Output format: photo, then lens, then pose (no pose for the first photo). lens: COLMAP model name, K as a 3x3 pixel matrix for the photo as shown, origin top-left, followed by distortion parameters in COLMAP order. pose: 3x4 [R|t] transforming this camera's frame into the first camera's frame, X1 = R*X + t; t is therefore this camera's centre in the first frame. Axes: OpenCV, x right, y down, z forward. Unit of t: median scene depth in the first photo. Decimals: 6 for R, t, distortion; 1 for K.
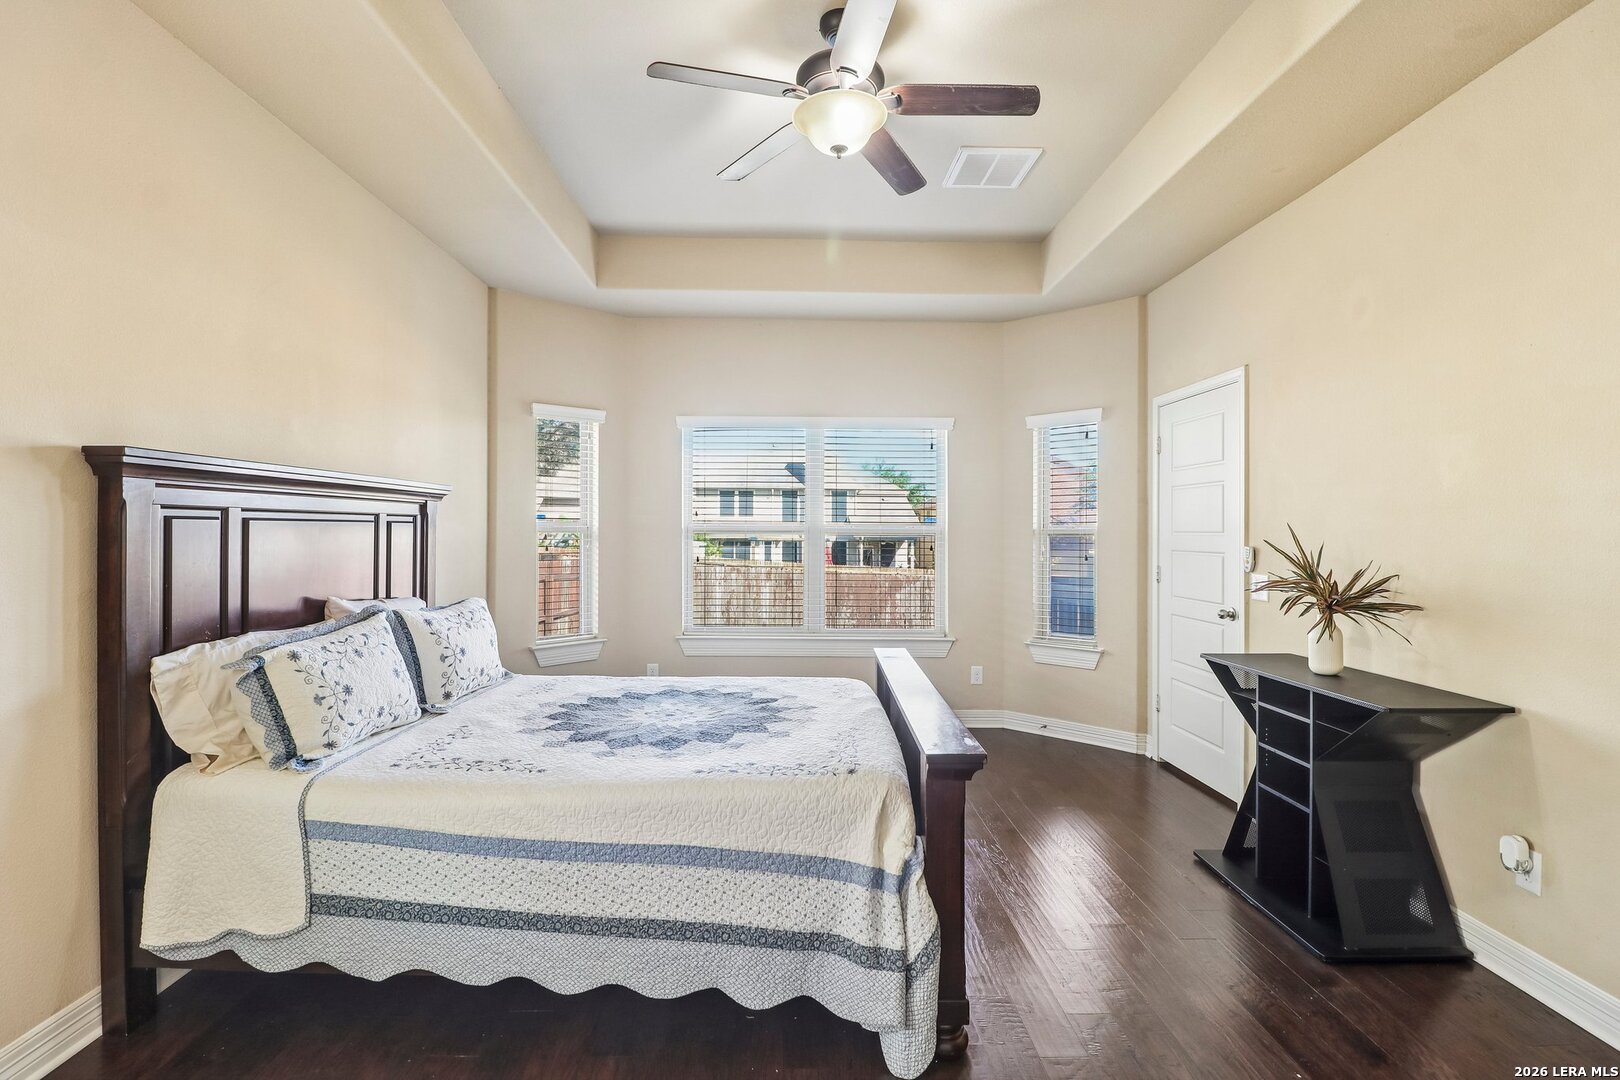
lens RADIAL K [[768.8, 0, 797.2], [0, 768.8, 526.8], [0, 0, 1]] dist [0.001853, -0.014398]
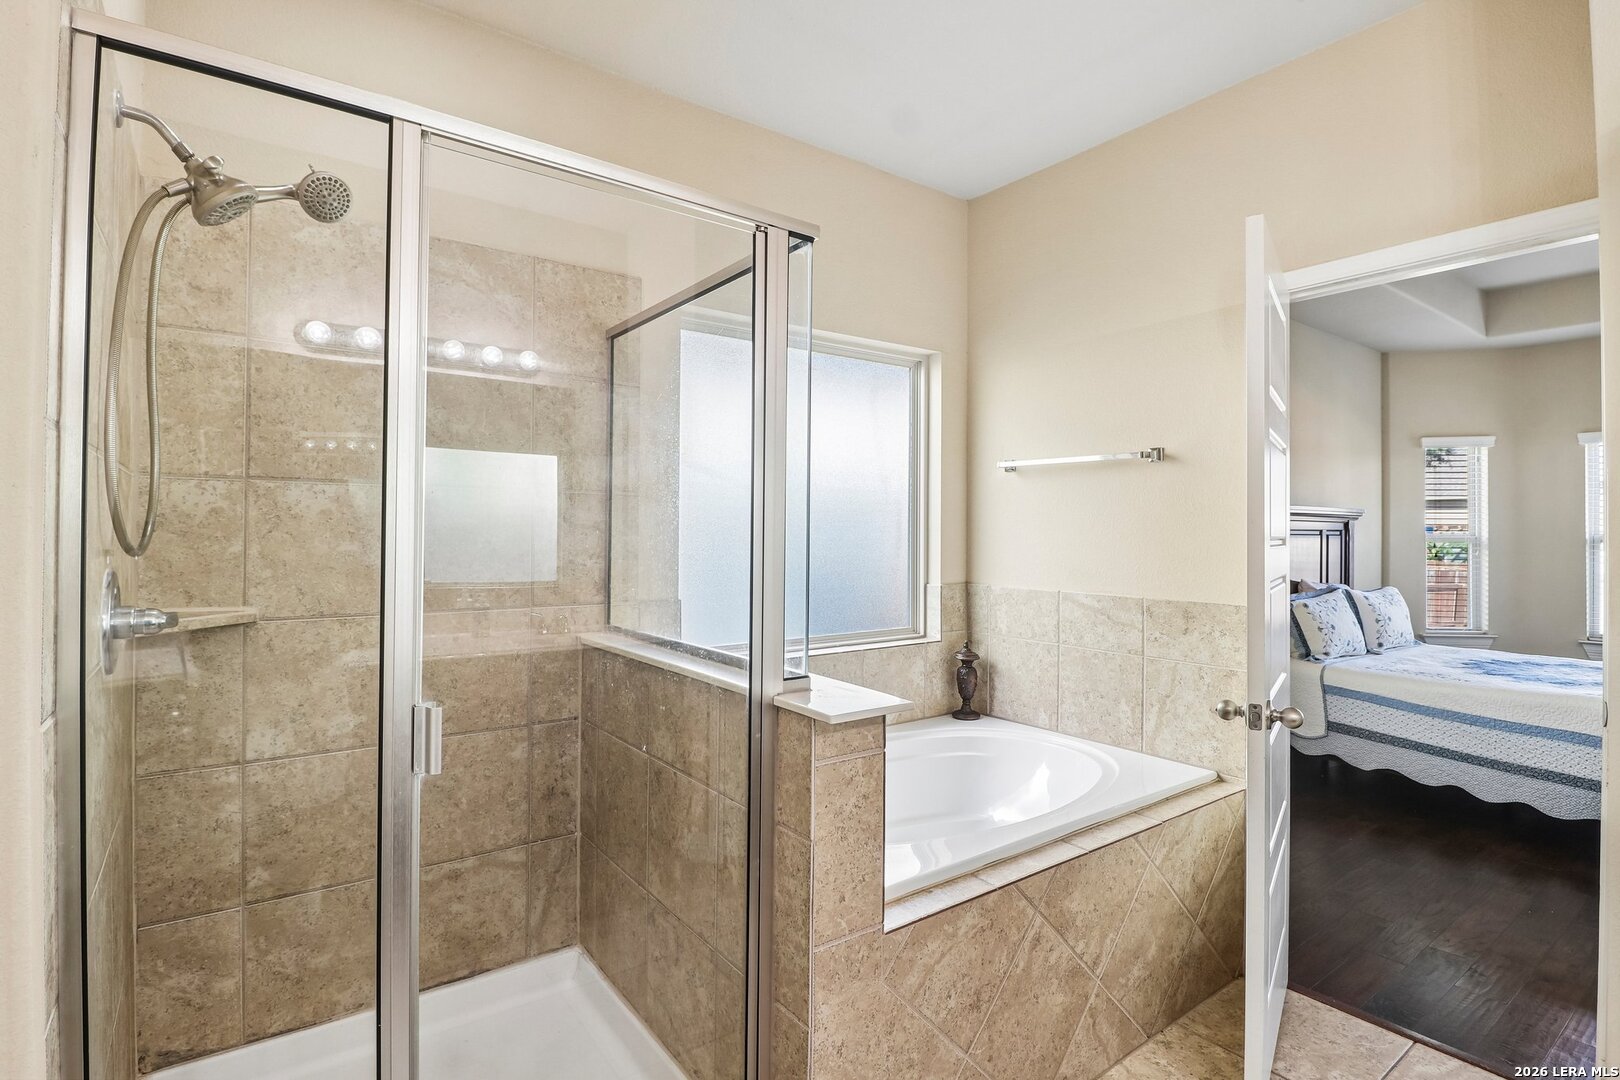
lens RADIAL K [[801.1, 0, 793.5], [0, 801.1, 529.6], [0, 0, 1]] dist [0.003061, -0.012541]
pose [[0.585966, -0.004708, -0.810322, 0.235789], [0.001246, 0.999987, -0.004908, -0.016095], [0.810334, 0.001866, 0.585965, -1.289209]]
